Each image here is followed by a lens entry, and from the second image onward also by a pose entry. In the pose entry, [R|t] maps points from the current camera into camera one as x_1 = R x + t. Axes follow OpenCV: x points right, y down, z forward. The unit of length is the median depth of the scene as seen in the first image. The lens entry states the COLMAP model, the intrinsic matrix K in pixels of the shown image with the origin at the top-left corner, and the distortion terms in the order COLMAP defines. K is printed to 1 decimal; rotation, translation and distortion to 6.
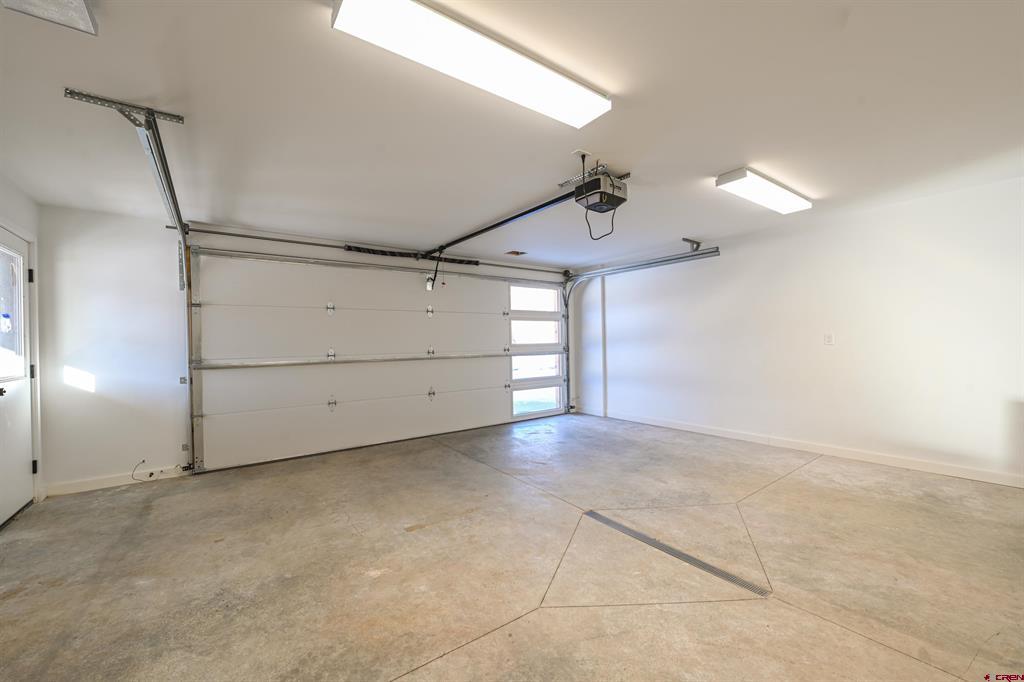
lens RADIAL K [[402.7, 0, 515.0], [0, 402.7, 343.5], [0, 0, 1]] dist [-0.008775, -0.000261]
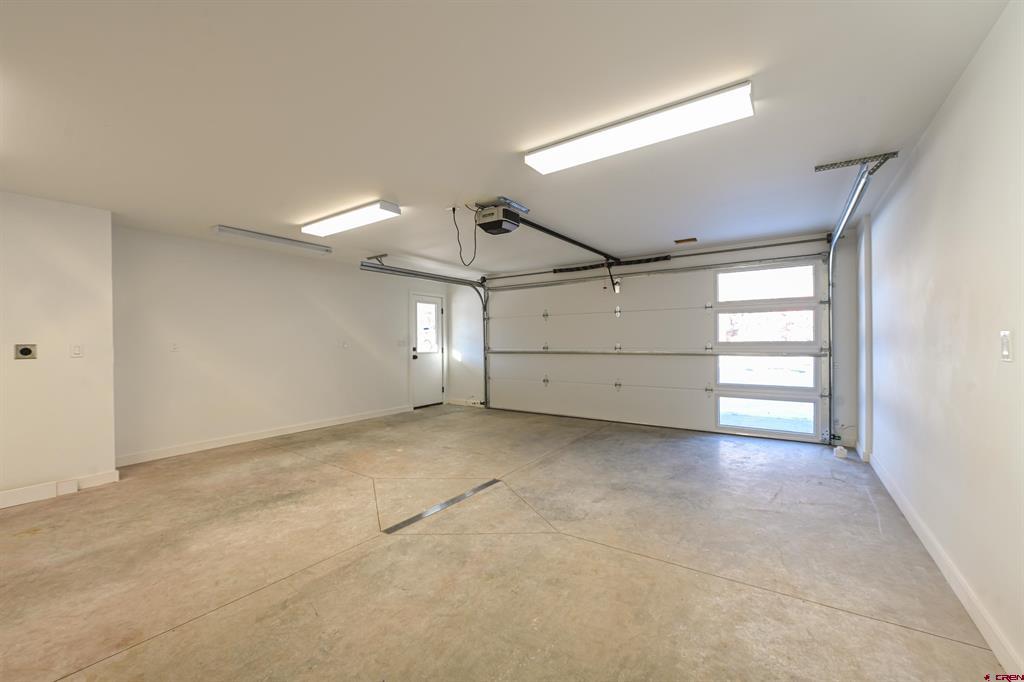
lens RADIAL K [[402.7, 0, 515.0], [0, 402.7, 343.5], [0, 0, 1]] dist [-0.008775, -0.000261]
pose [[0.332848, 0.019981, -0.942769, 1.049316], [0.000322, 0.999773, 0.021303, -0.020845], [0.942980, -0.007394, 0.332766, 0.495330]]
